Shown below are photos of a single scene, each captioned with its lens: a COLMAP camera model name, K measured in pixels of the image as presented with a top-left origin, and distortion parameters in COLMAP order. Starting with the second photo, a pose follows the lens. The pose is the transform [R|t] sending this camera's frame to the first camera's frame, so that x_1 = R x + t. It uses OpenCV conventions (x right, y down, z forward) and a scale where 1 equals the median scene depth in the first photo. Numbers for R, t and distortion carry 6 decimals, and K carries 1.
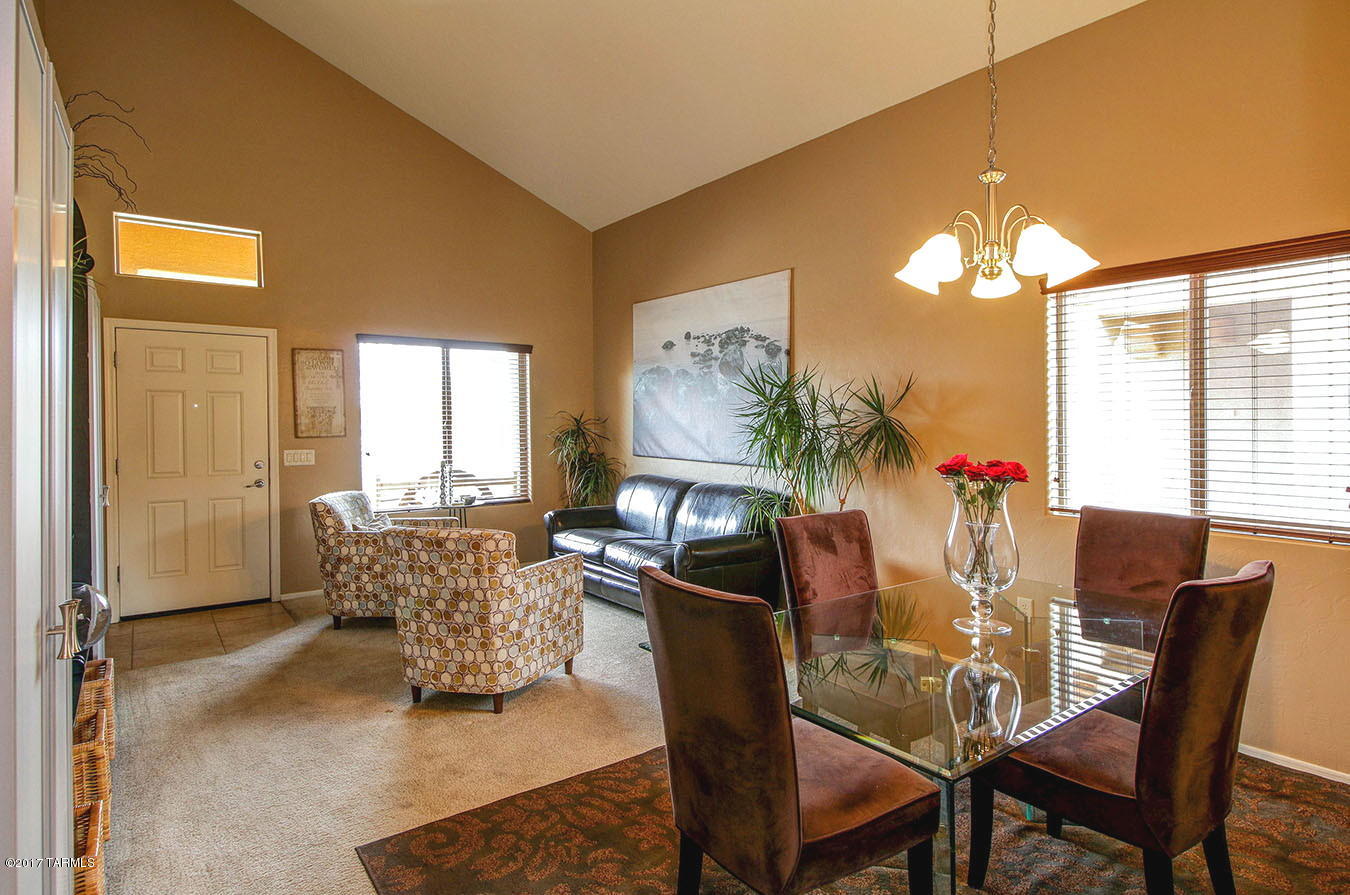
lens RADIAL K [[749.3, 0, 674.2], [0, 749.3, 422.3], [0, 0, 1]] dist [0.006024, 0.001237]
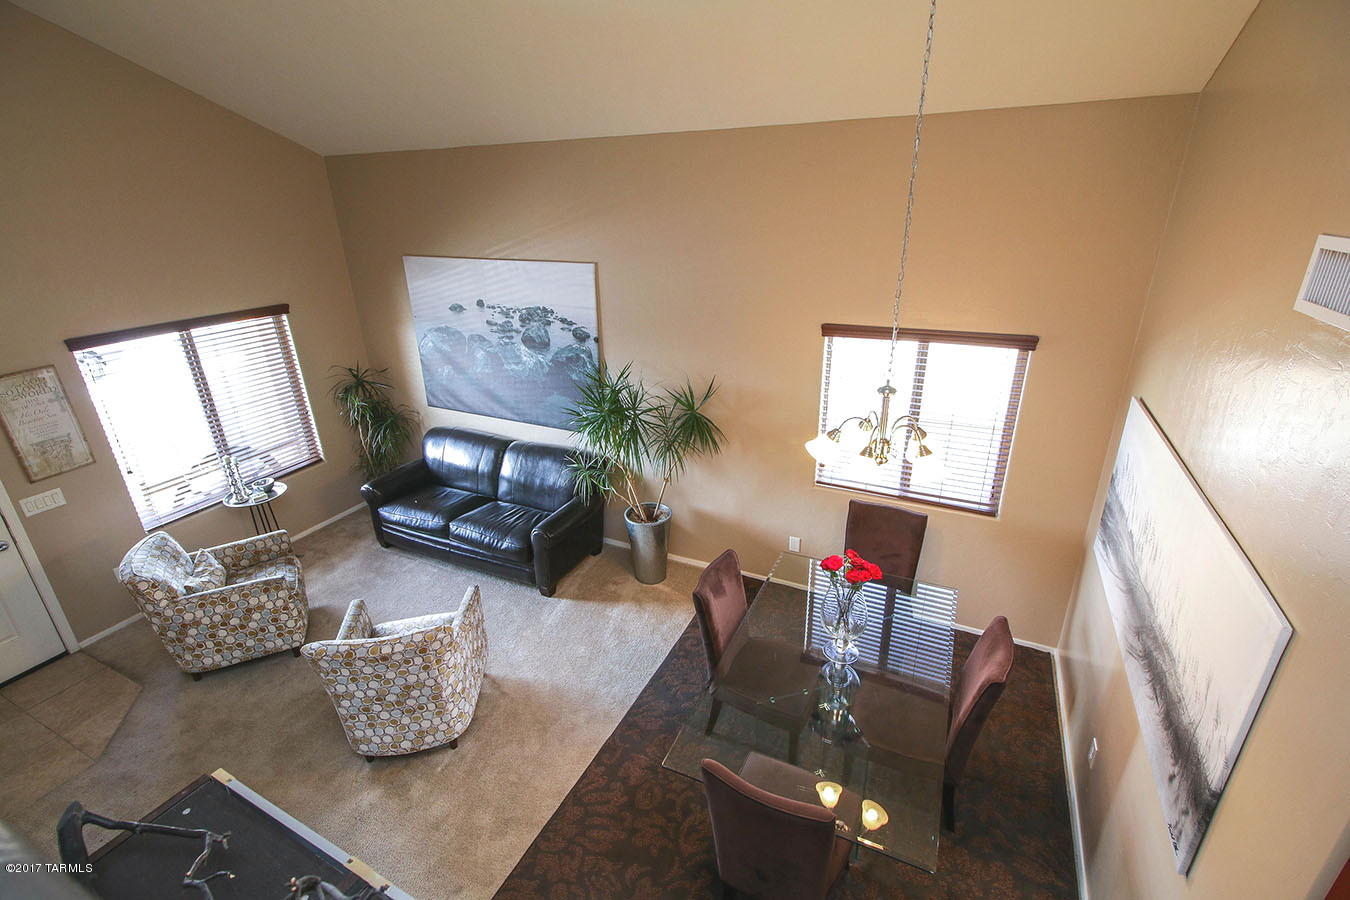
lens RADIAL K [[651.0, 0, 675.0], [0, 651.0, 450.0], [0, 0, 1]] dist [0.026579, -0.017545]
pose [[0.885535, -0.190913, 0.423532, -0.180345], [0.016082, 0.923712, 0.382751, -0.296813], [-0.464294, -0.332128, 0.821049, 0.083051]]
